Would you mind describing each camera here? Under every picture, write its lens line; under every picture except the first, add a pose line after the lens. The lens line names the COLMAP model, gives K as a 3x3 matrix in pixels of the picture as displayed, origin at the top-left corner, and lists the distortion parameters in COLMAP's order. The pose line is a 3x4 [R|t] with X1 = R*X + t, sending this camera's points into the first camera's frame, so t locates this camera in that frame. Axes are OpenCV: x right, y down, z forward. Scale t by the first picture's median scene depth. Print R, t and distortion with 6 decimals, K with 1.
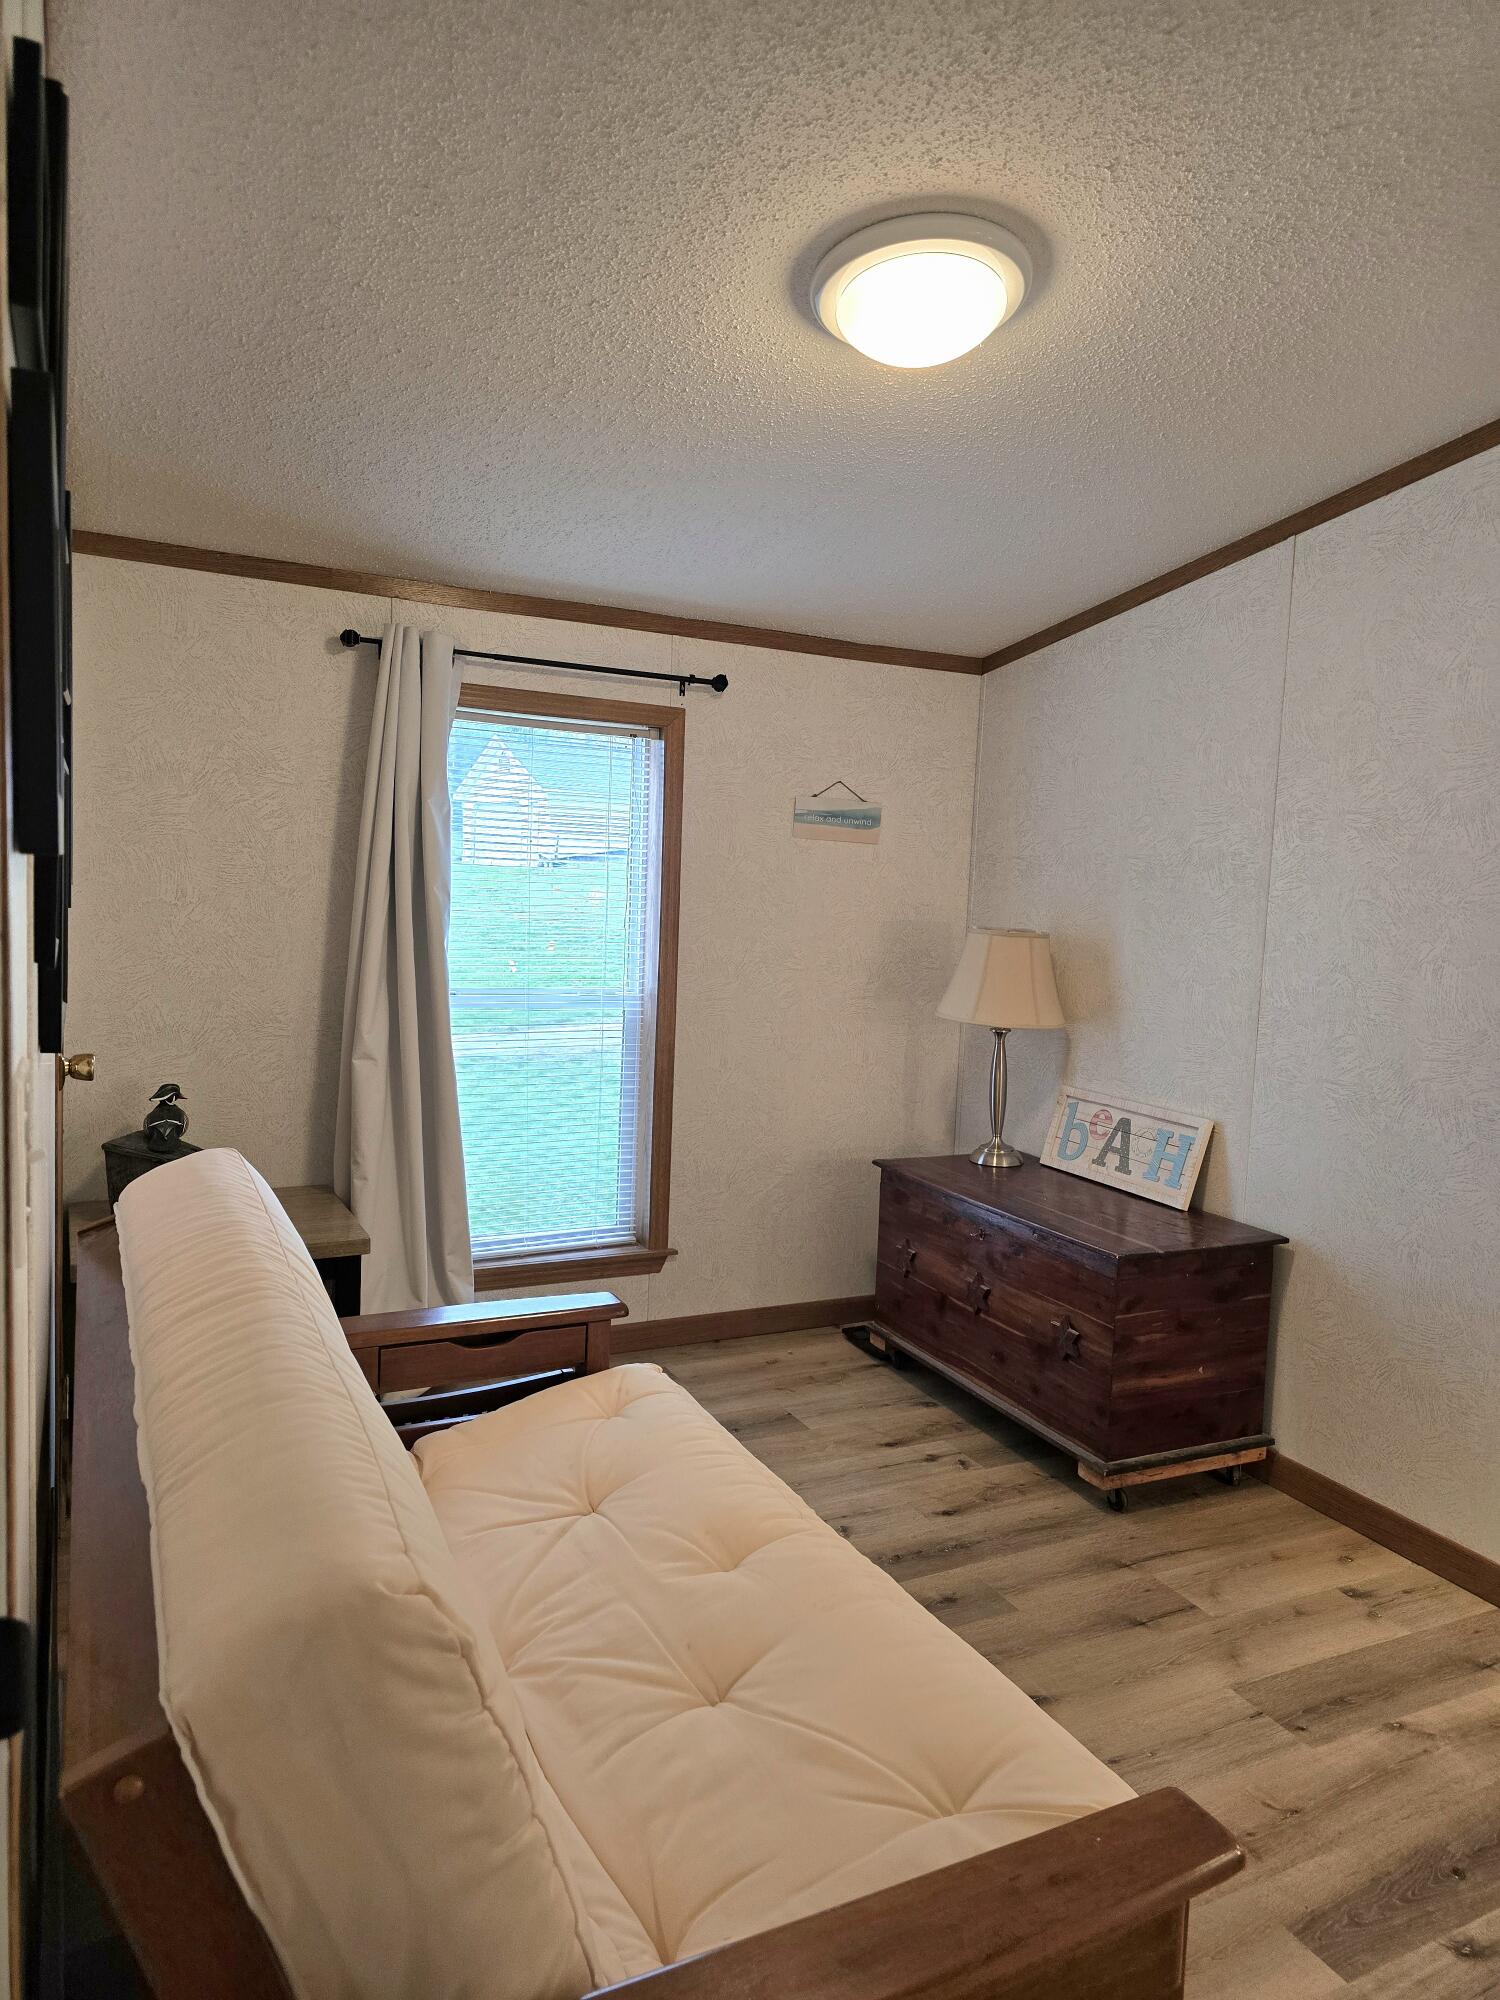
lens RADIAL K [[1343.9, 0, 750.0], [0, 1343.9, 1000.0], [0, 0, 1]] dist [0.044603, -0.024262]
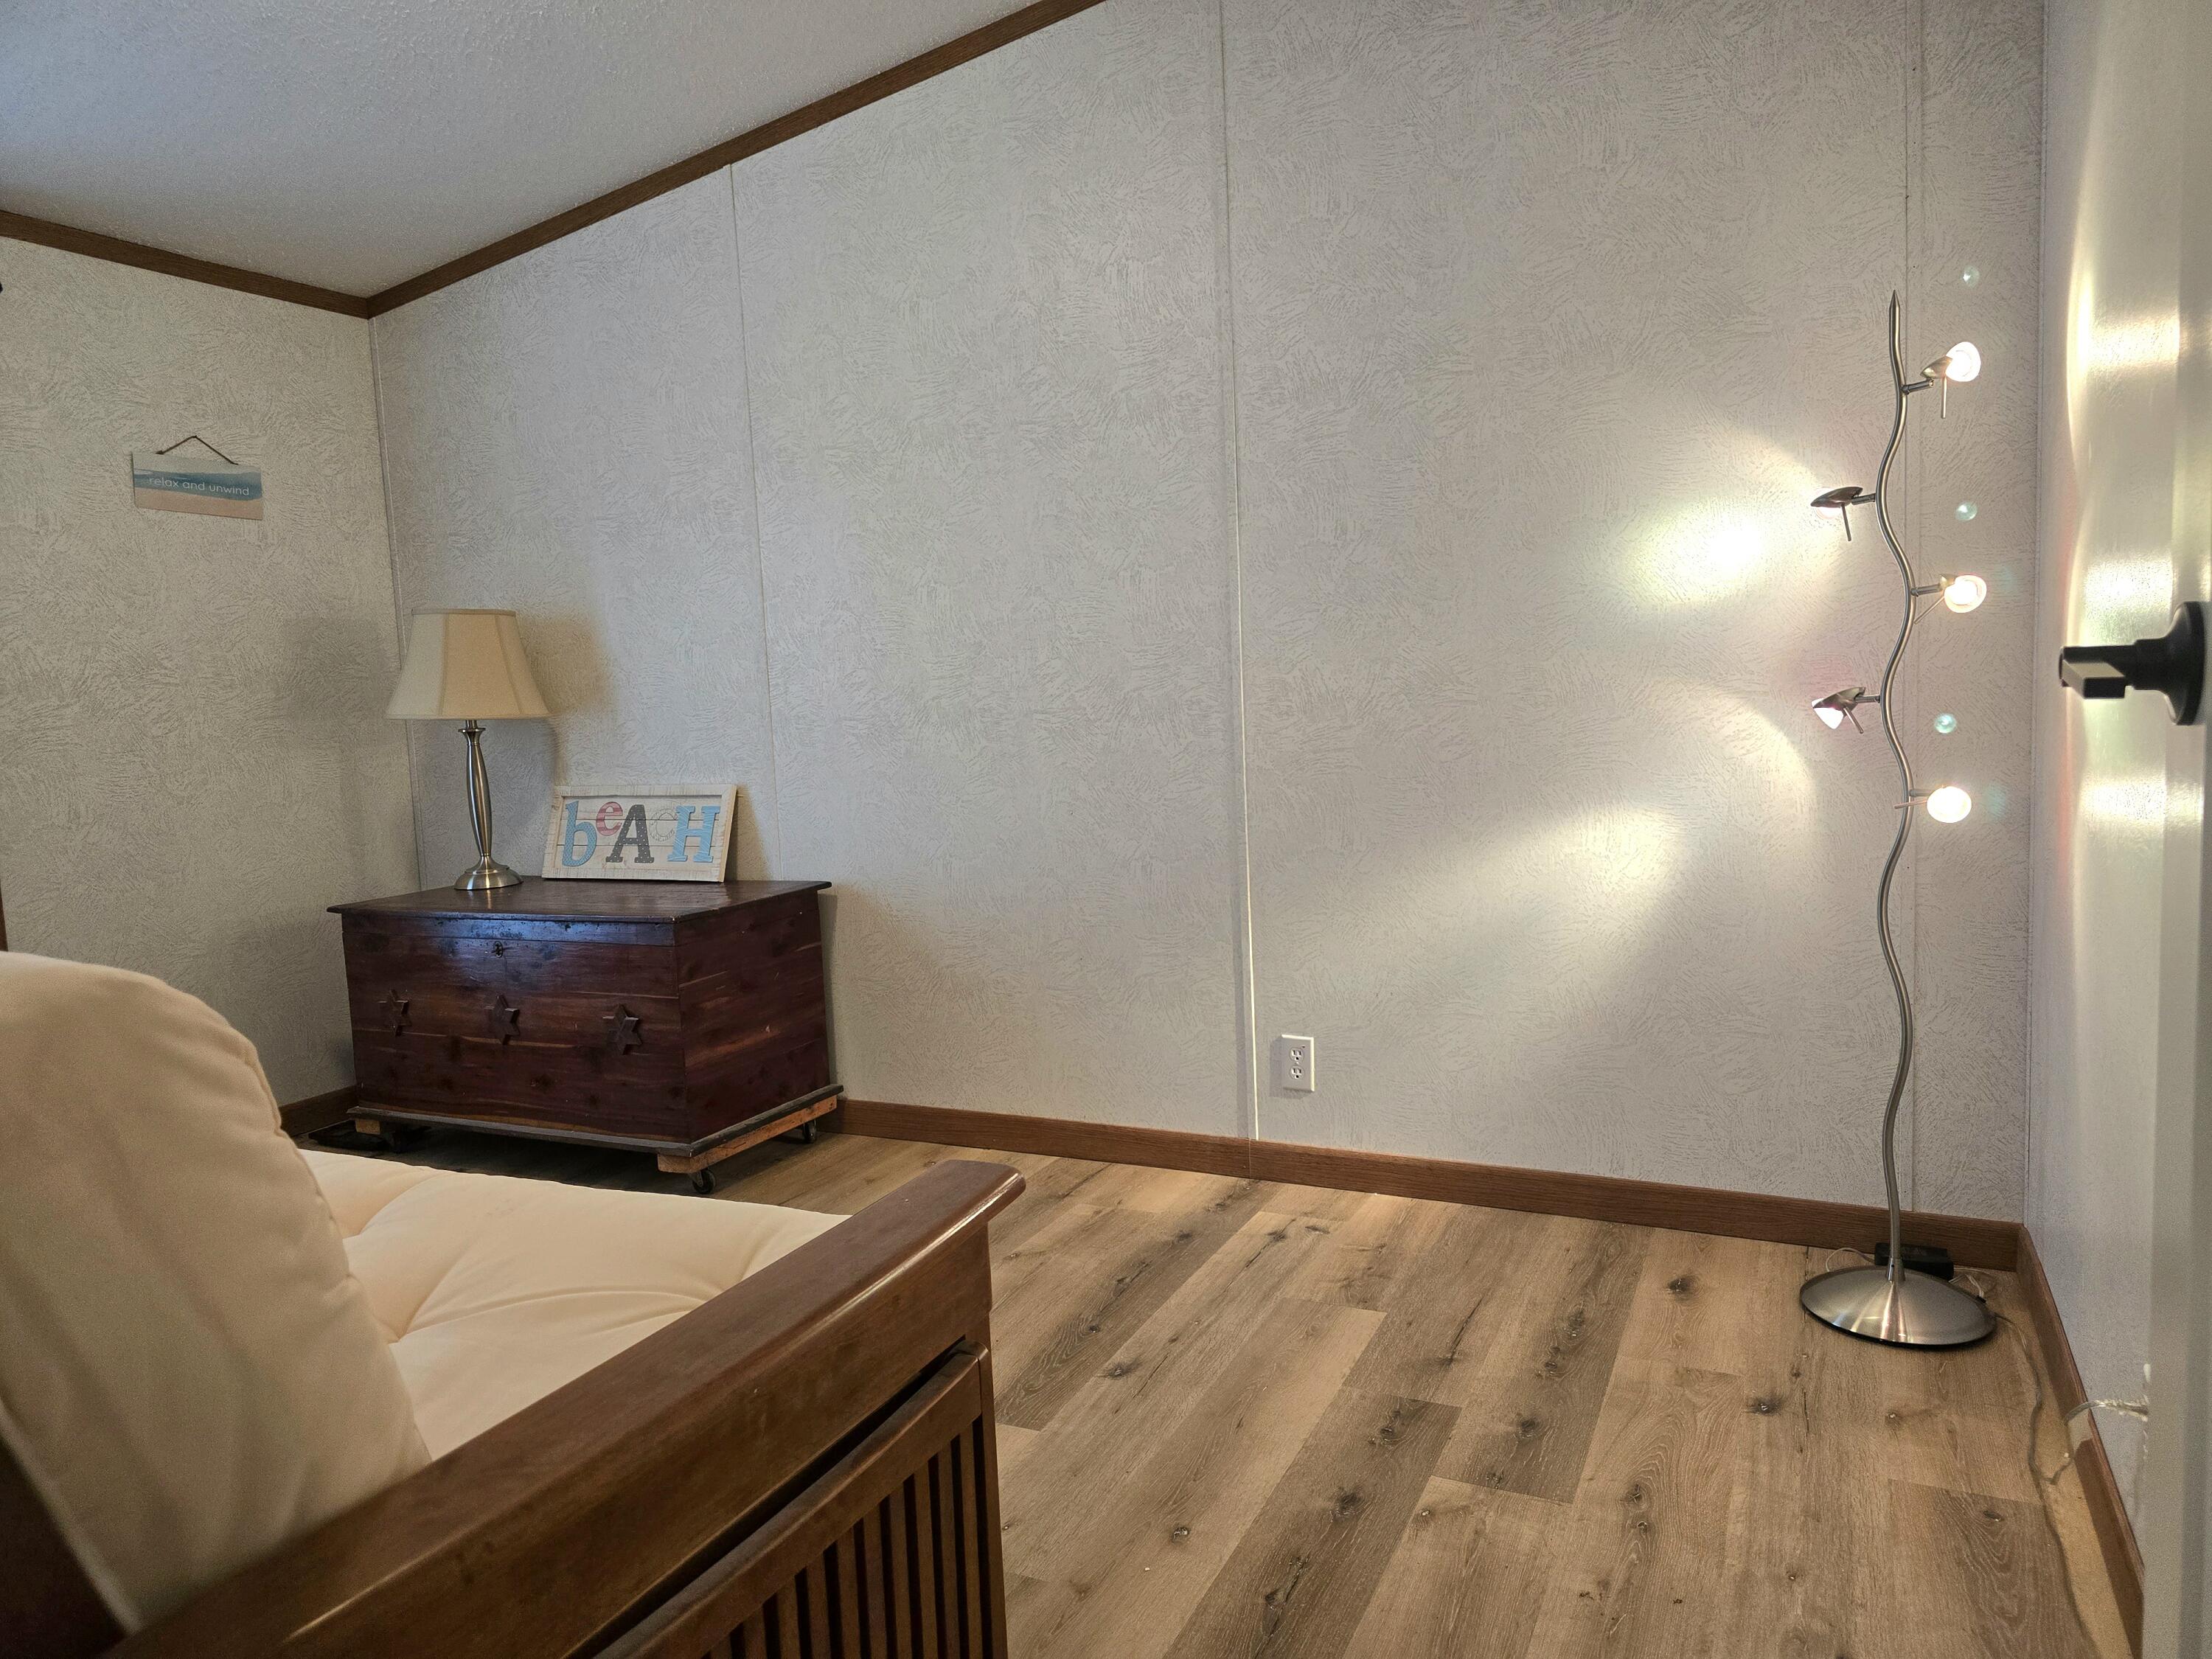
lens RADIAL K [[1486.4, 0, 1106.0], [0, 1486.4, 829.5], [0, 0, 1]] dist [0.044603, -0.024262]
pose [[0.792415, -0.134465, 0.594977, -0.075631], [0.123780, 0.990554, 0.059010, 0.087901], [-0.597291, 0.026886, 0.801574, 0.005880]]
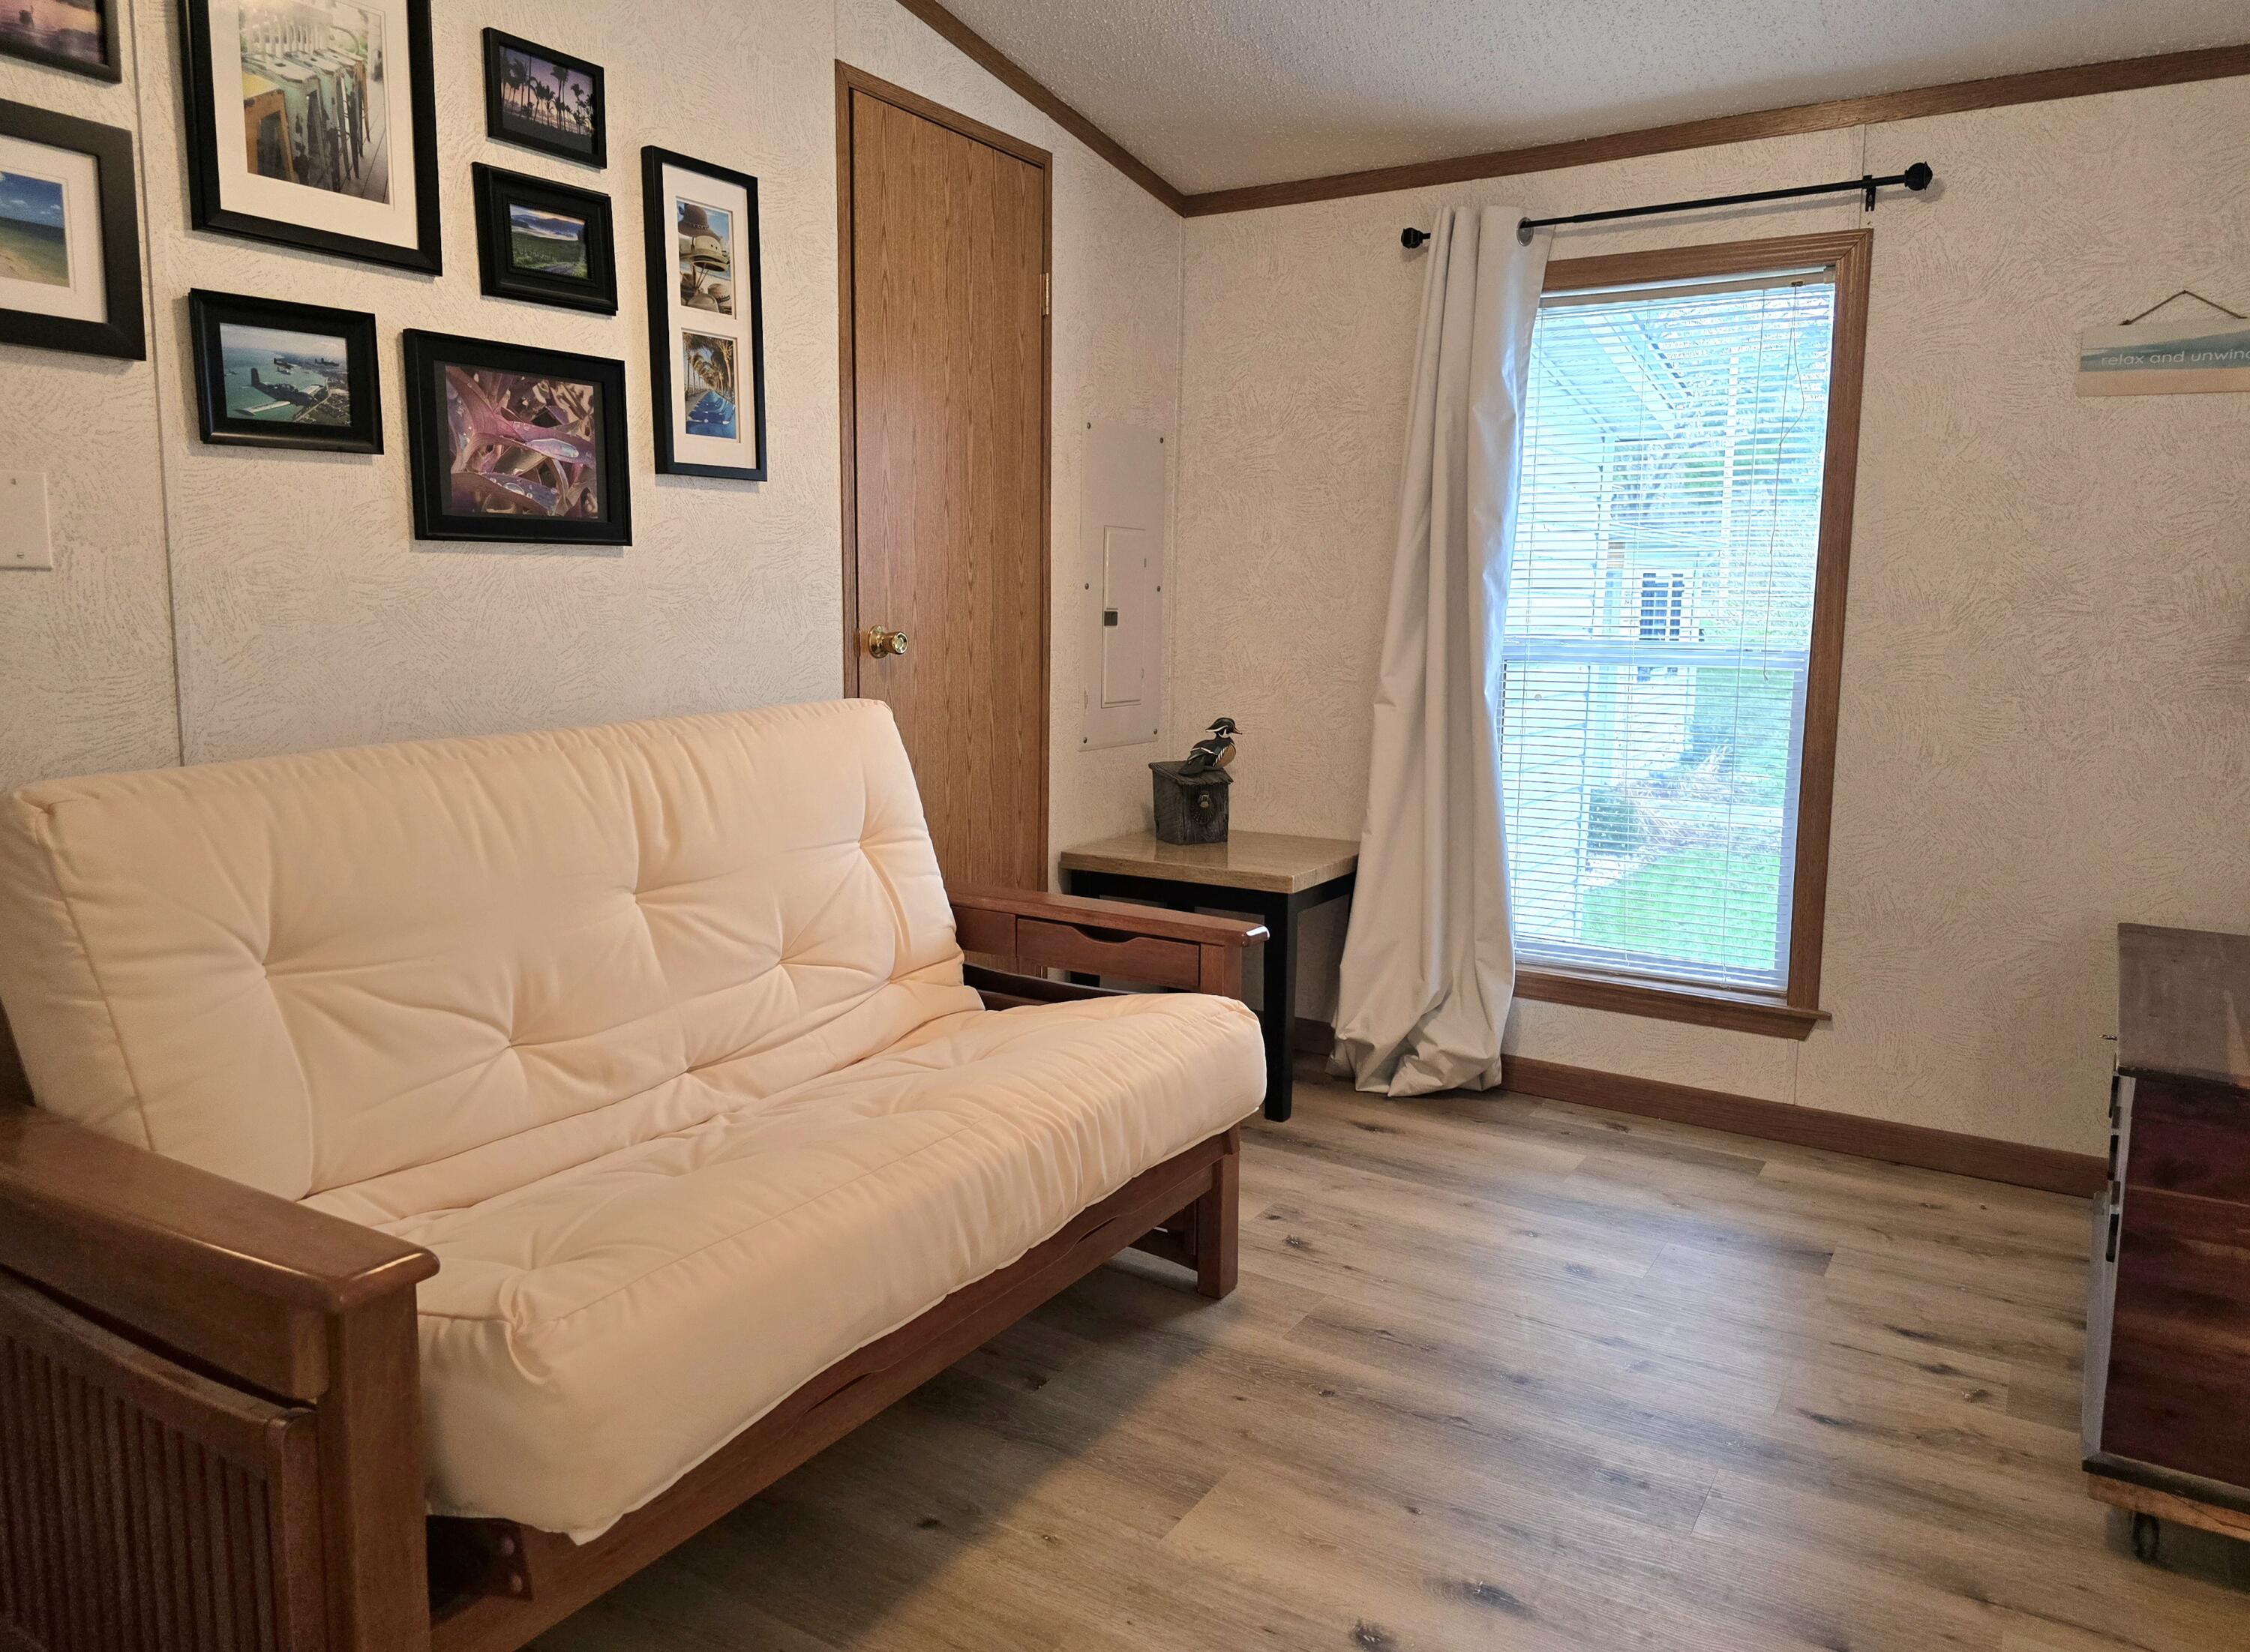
lens RADIAL K [[1530.3, 0, 1125.0], [0, 1530.3, 826.0], [0, 0, 1]] dist [-0.003106, -0.004373]
pose [[0.509811, 0.082982, -0.856275, 0.503505], [-0.066421, 0.996163, 0.056993, 0.077011], [0.857719, 0.027819, 0.513366, 0.313061]]
